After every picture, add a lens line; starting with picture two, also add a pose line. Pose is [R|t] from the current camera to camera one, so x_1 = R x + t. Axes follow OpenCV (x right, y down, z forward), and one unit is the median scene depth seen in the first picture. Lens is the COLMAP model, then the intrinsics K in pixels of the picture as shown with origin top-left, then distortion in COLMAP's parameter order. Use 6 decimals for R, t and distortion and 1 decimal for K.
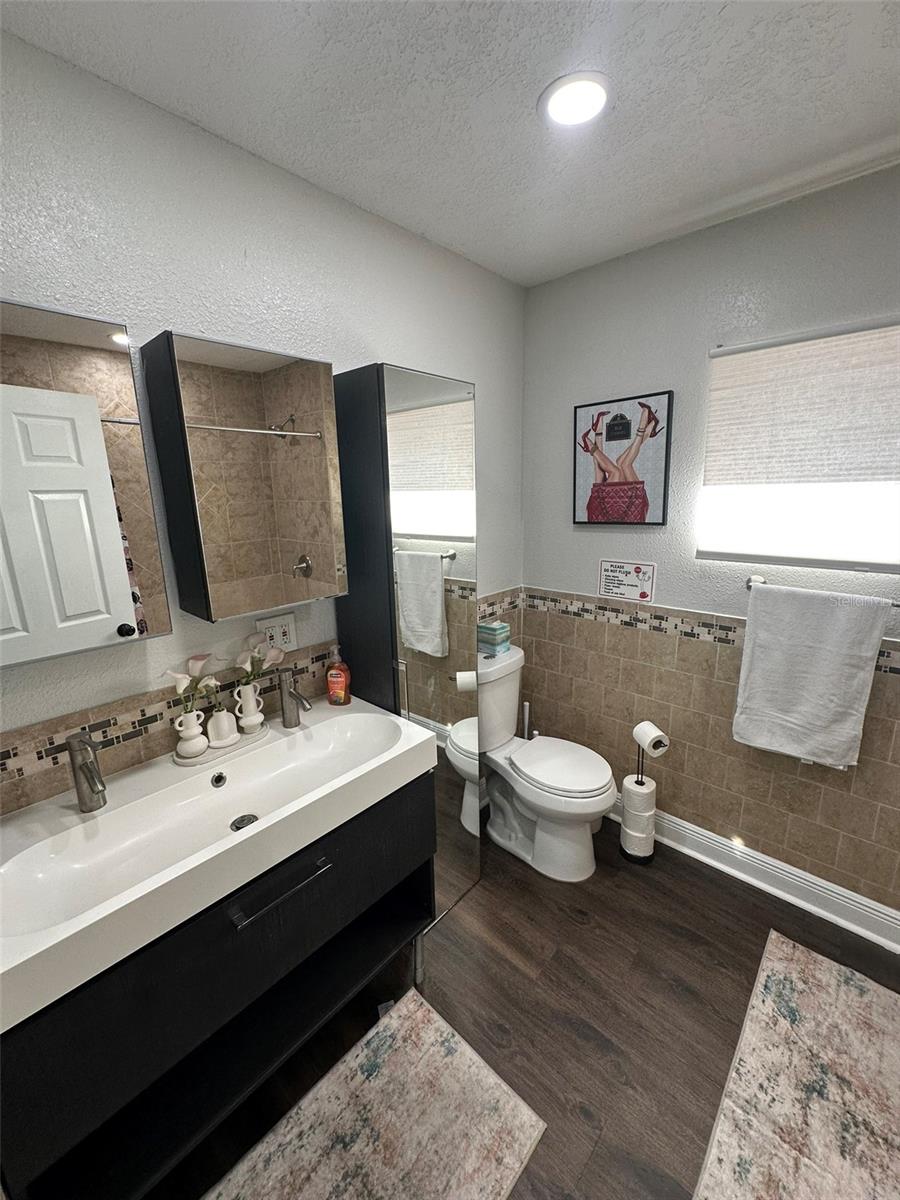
lens RADIAL K [[479.7, 0, 449.2], [0, 479.7, 598.7], [0, 0, 1]] dist [-0.002247, 0.000448]
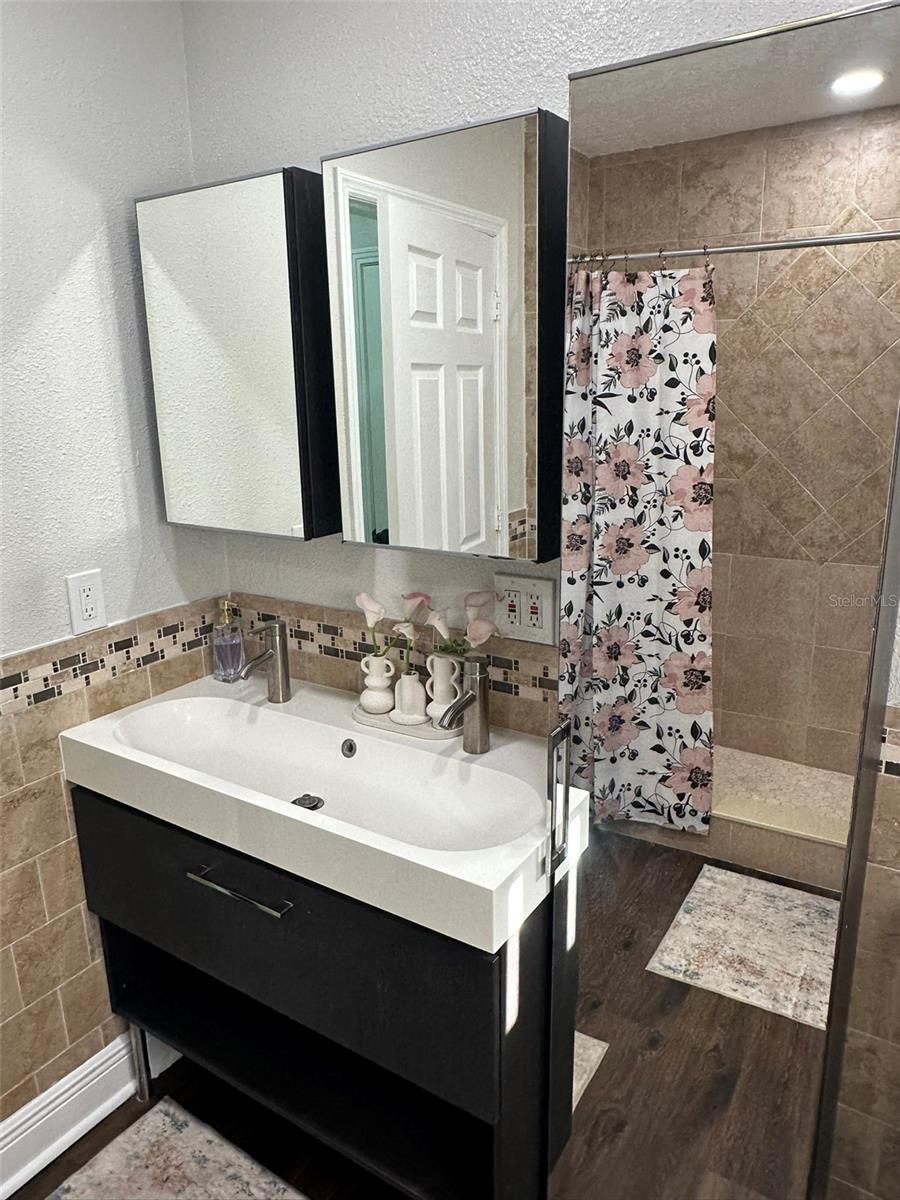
lens RADIAL K [[838.8, 0, 450.0], [0, 838.8, 600.0], [0, 0, 1]] dist [0.004640, 0.001345]
pose [[0.157647, 0.266448, -0.950869, 0.754749], [-0.207939, 0.950277, 0.231808, -0.191536], [0.965354, 0.161179, 0.205214, 0.835870]]
